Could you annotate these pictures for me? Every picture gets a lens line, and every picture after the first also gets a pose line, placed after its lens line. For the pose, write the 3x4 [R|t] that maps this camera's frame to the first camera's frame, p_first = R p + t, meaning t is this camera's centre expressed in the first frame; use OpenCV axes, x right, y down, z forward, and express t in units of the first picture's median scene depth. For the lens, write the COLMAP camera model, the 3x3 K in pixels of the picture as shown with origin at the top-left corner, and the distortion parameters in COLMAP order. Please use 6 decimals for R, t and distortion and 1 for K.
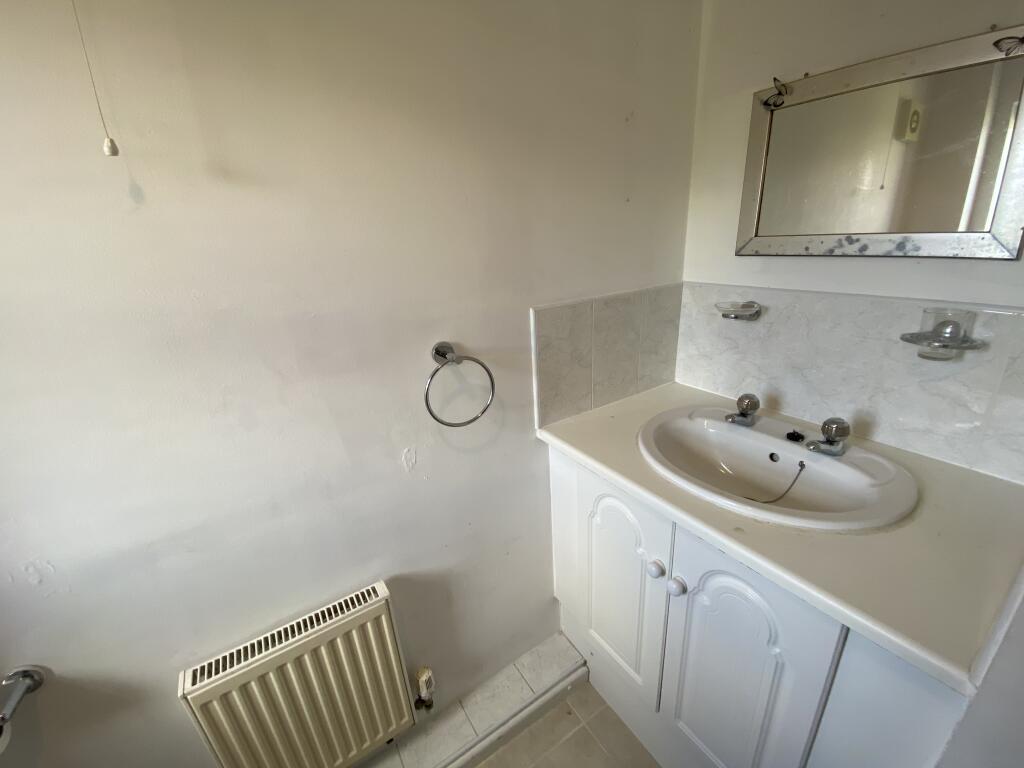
lens RADIAL K [[418.0, 0, 512.0], [0, 418.0, 384.0], [0, 0, 1]] dist [0.002639, -0.012837]
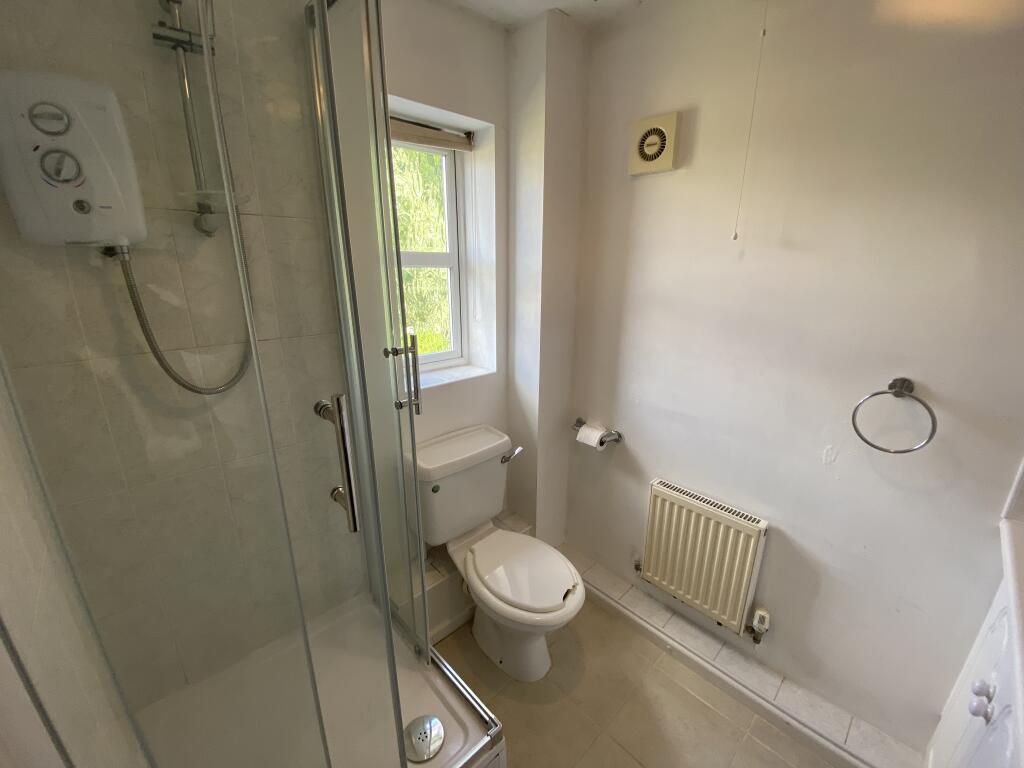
lens RADIAL K [[418.0, 0, 512.0], [0, 418.0, 384.0], [0, 0, 1]] dist [0.002639, -0.012837]
pose [[0.175087, 0.338898, -0.924388, 0.658074], [-0.346663, 0.899986, 0.264291, -0.015375], [0.921504, 0.274177, 0.275059, -0.291974]]
